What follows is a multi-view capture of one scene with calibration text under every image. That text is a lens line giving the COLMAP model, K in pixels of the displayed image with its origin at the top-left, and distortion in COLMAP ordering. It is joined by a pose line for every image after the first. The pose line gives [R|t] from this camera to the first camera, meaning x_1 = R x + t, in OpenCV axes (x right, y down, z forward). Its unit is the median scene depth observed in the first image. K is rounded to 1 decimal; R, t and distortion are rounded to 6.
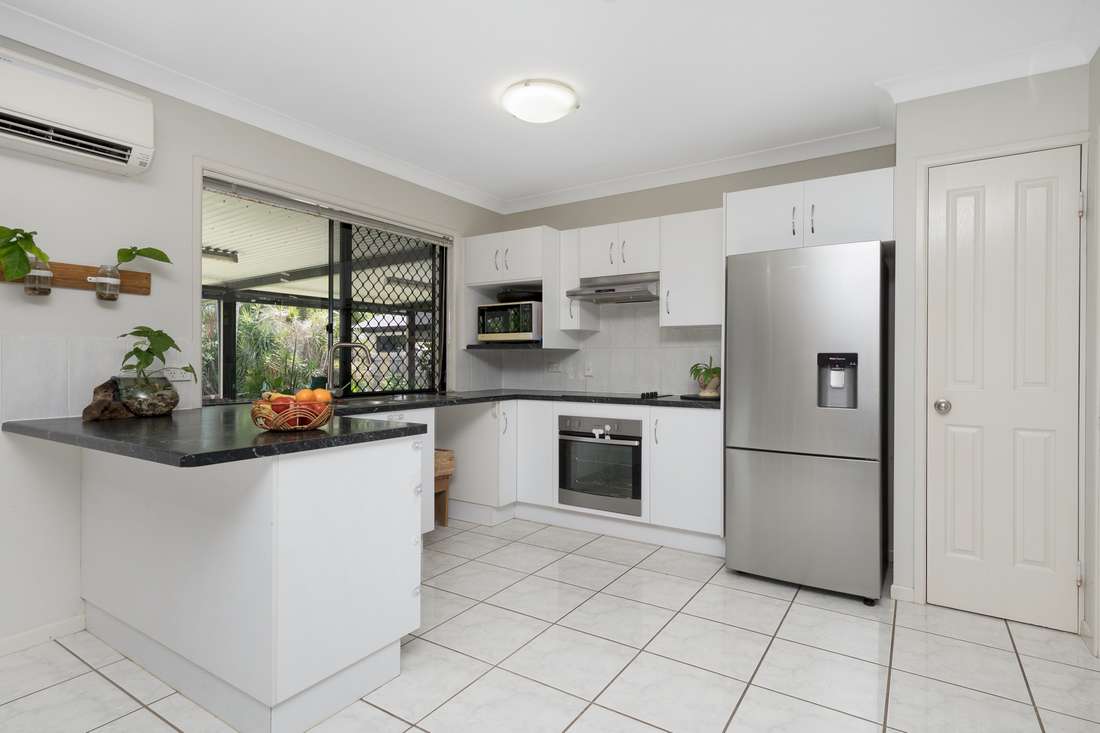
lens RADIAL K [[566.3, 0, 550.2], [0, 566.3, 365.9], [0, 0, 1]] dist [0.002114, 0.000337]
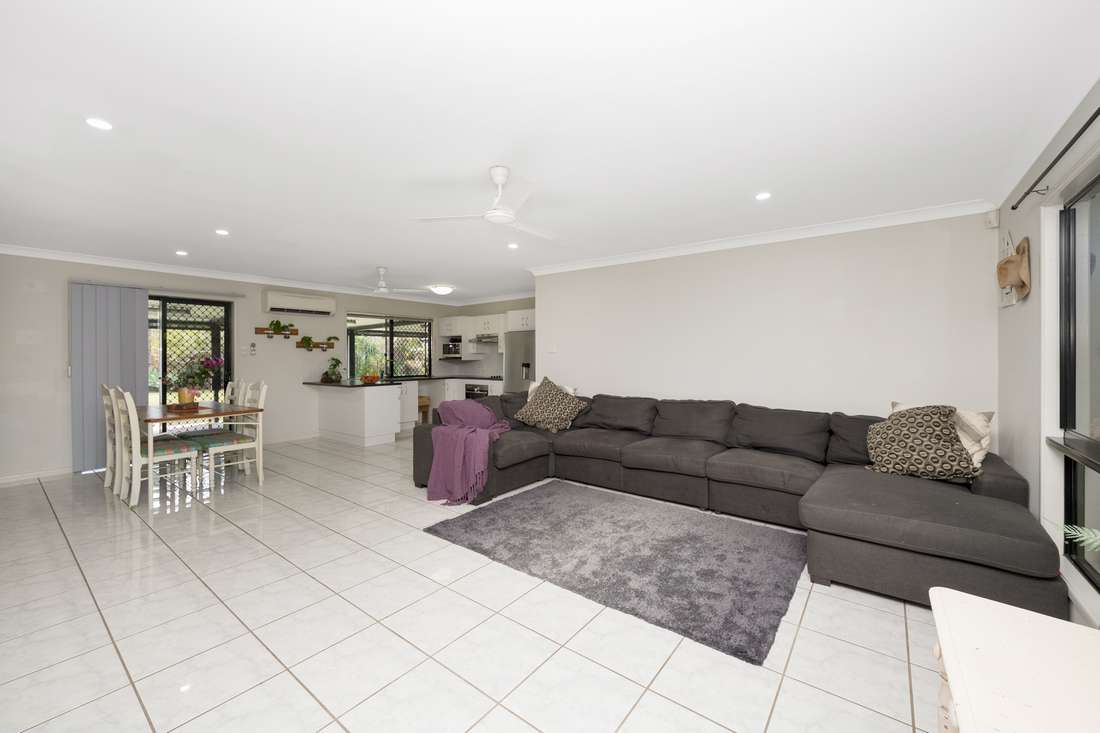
lens RADIAL K [[437.9, 0, 549.4], [0, 437.9, 361.1], [0, 0, 1]] dist [0.000699, -0.000037]
pose [[0.996428, -0.004832, -0.084304, 0.639317], [0.004948, 0.999987, 0.001164, -0.029344], [0.084298, -0.001577, 0.996439, -1.185837]]
